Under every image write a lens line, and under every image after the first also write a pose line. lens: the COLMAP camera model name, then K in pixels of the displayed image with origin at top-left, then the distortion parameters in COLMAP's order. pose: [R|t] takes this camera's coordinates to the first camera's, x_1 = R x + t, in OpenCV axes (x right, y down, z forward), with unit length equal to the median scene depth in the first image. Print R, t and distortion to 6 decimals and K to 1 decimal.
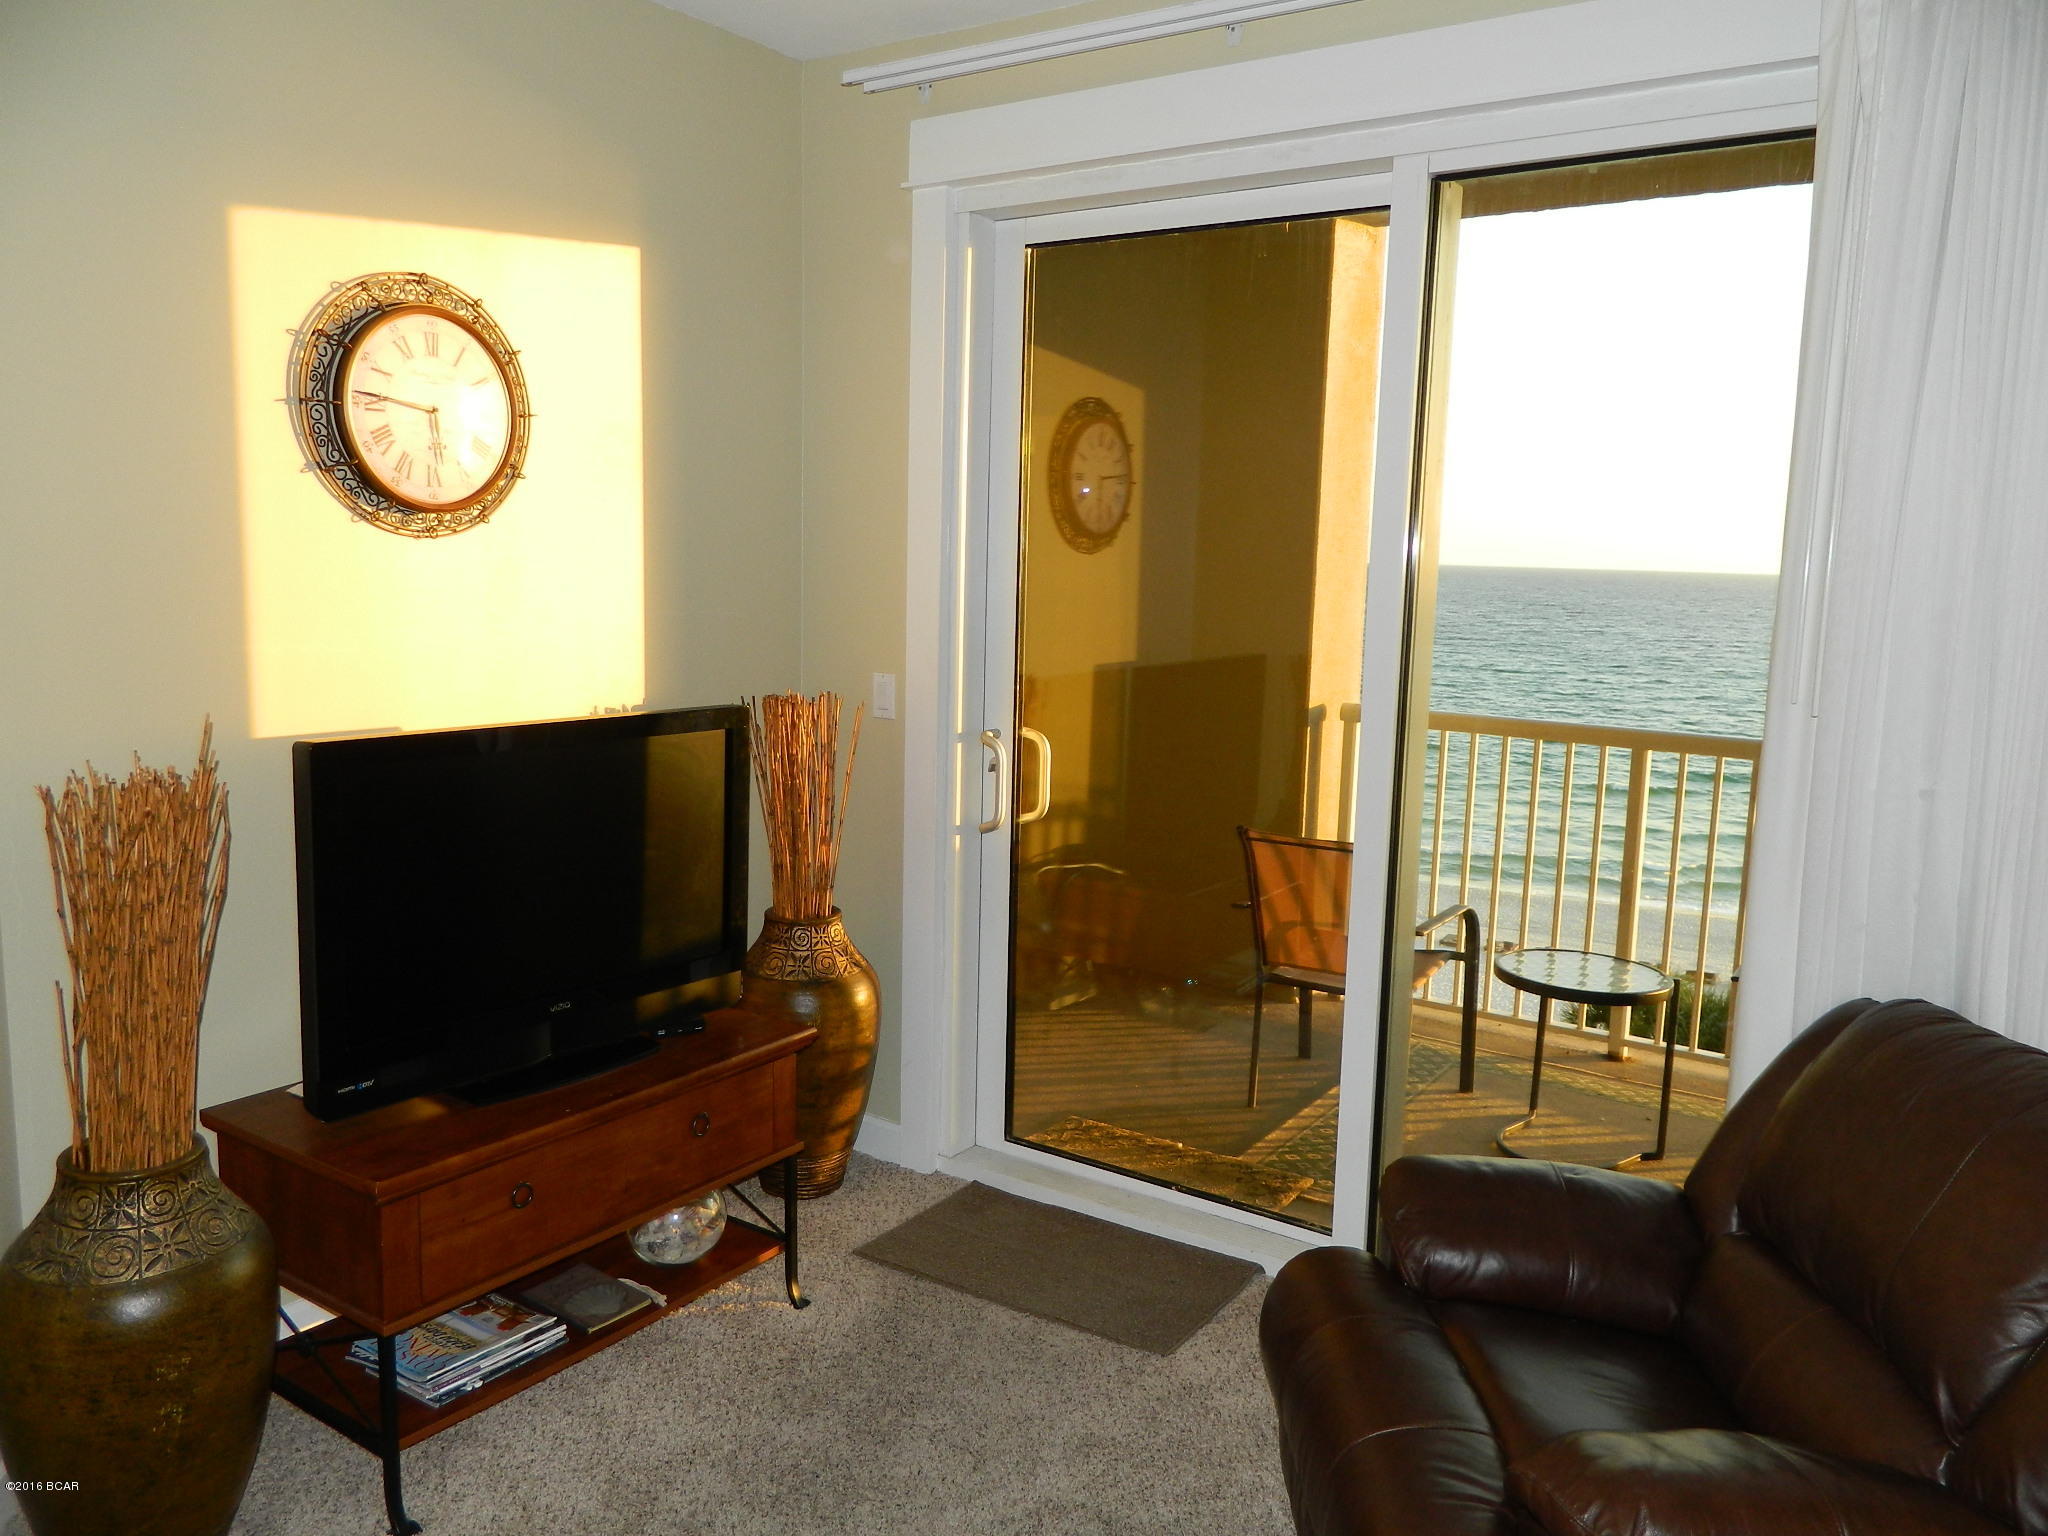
lens RADIAL K [[1550.8, 0, 1017.6], [0, 1550.8, 768.8], [0, 0, 1]] dist [0.017963, -0.007322]
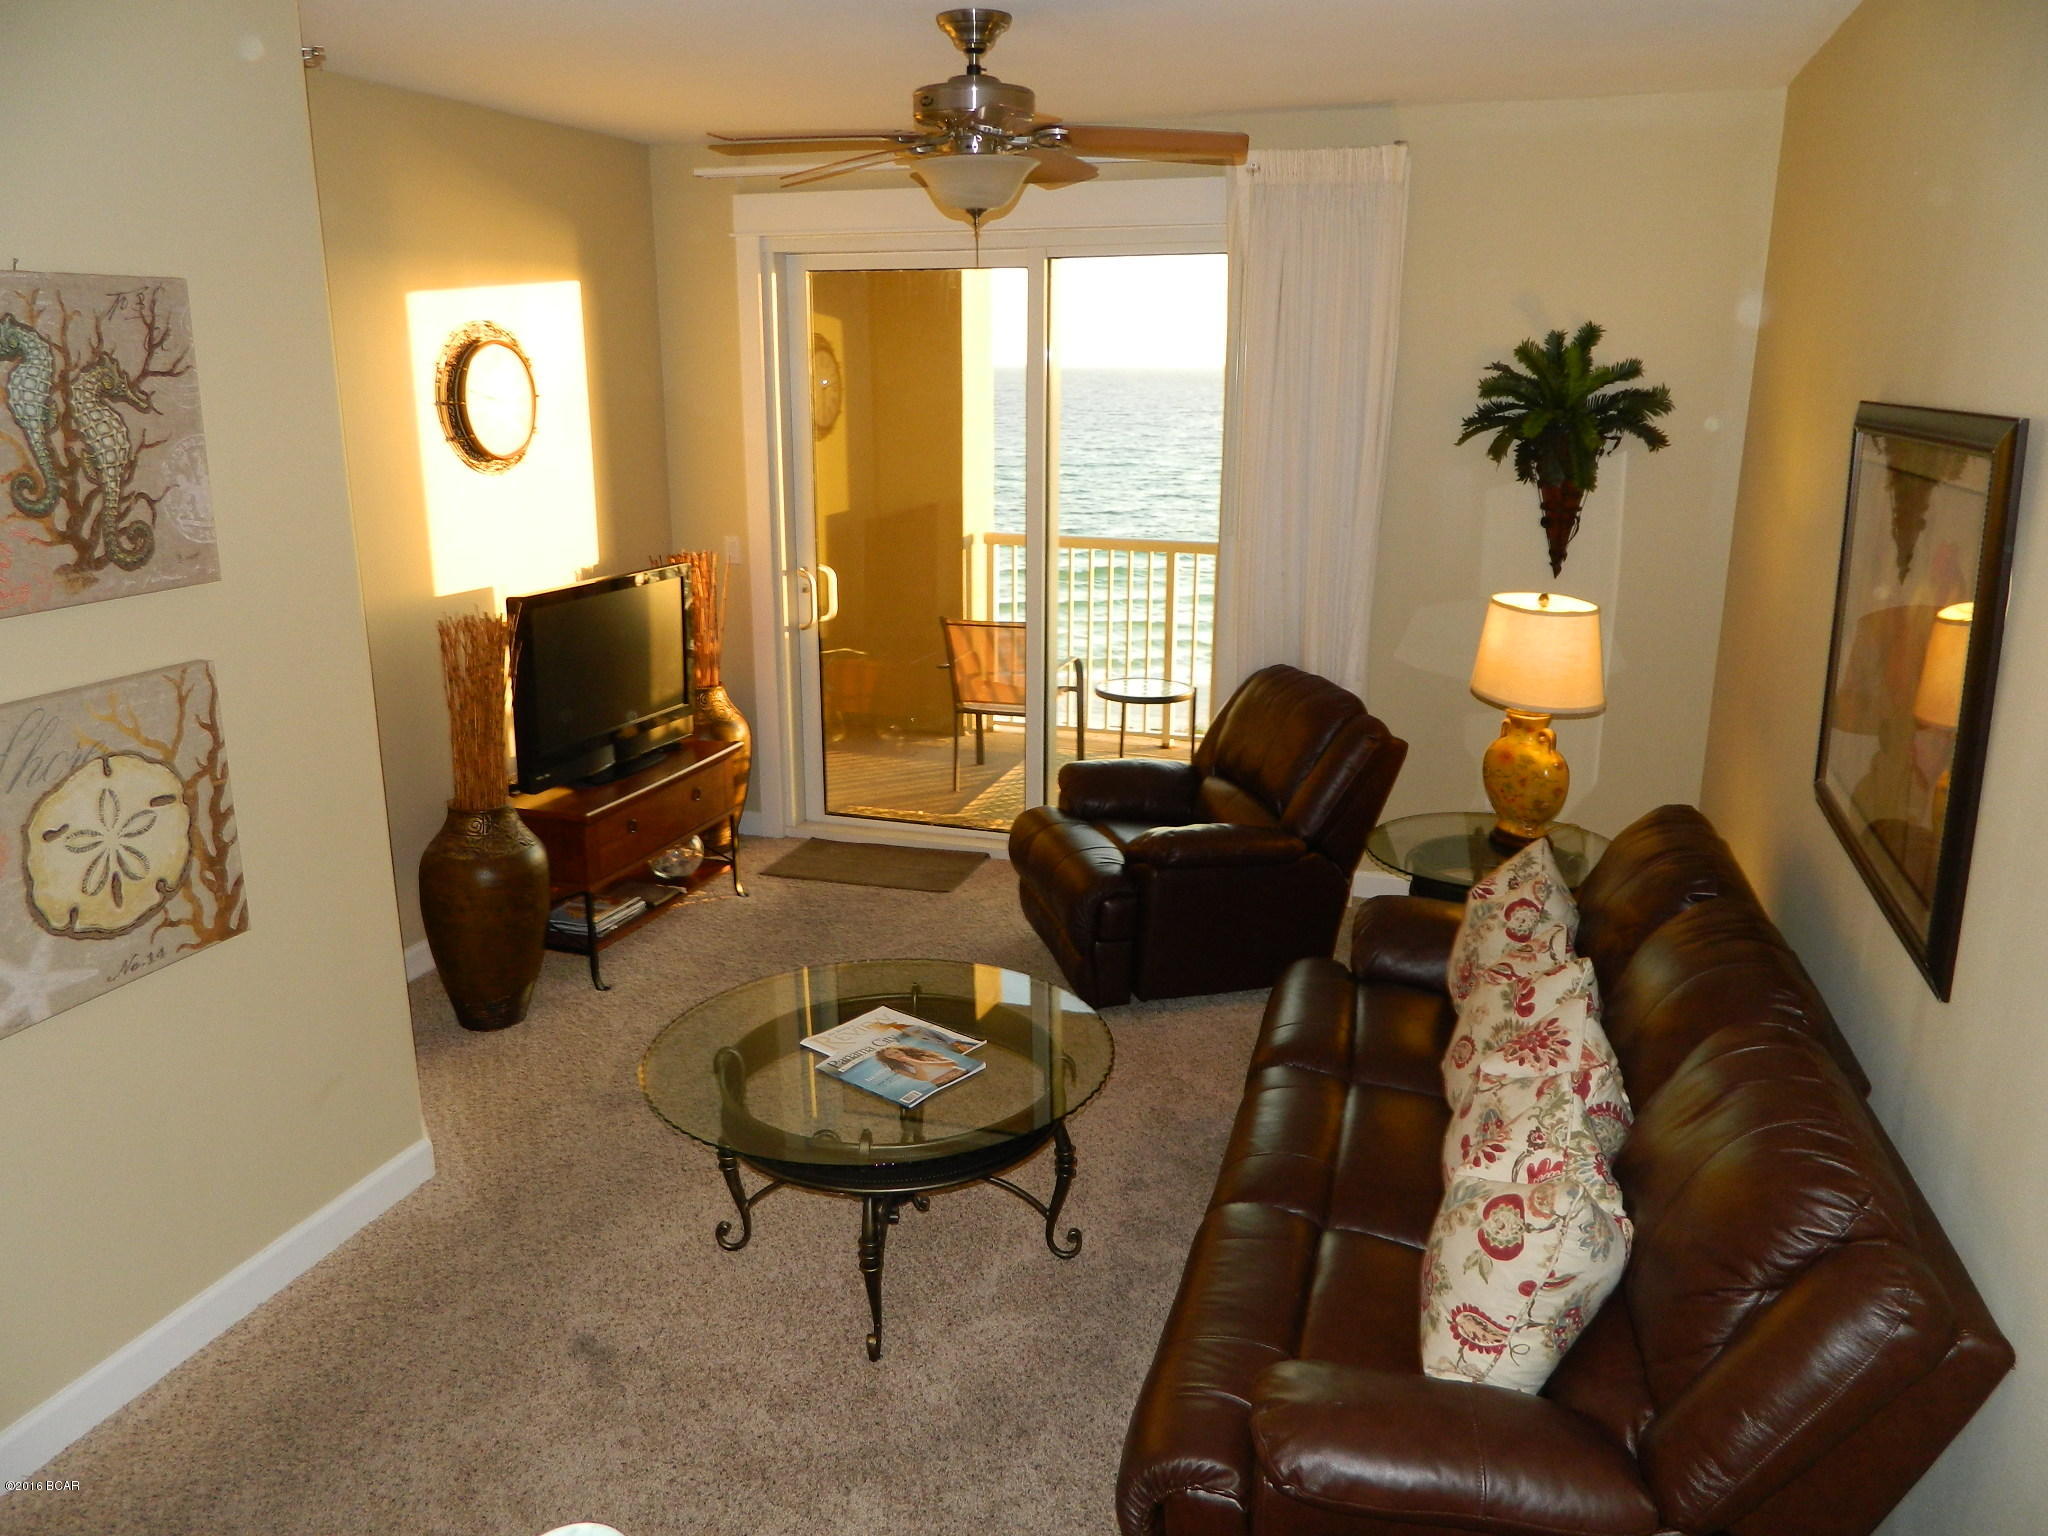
lens RADIAL K [[1550.8, 0, 1017.6], [0, 1550.8, 768.8], [0, 0, 1]] dist [0.017963, -0.007322]
pose [[0.961304, -0.093556, 0.259118, -0.255599], [0.061727, 0.989803, 0.128374, -0.010261], [-0.268486, -0.107412, 0.957276, -0.699467]]
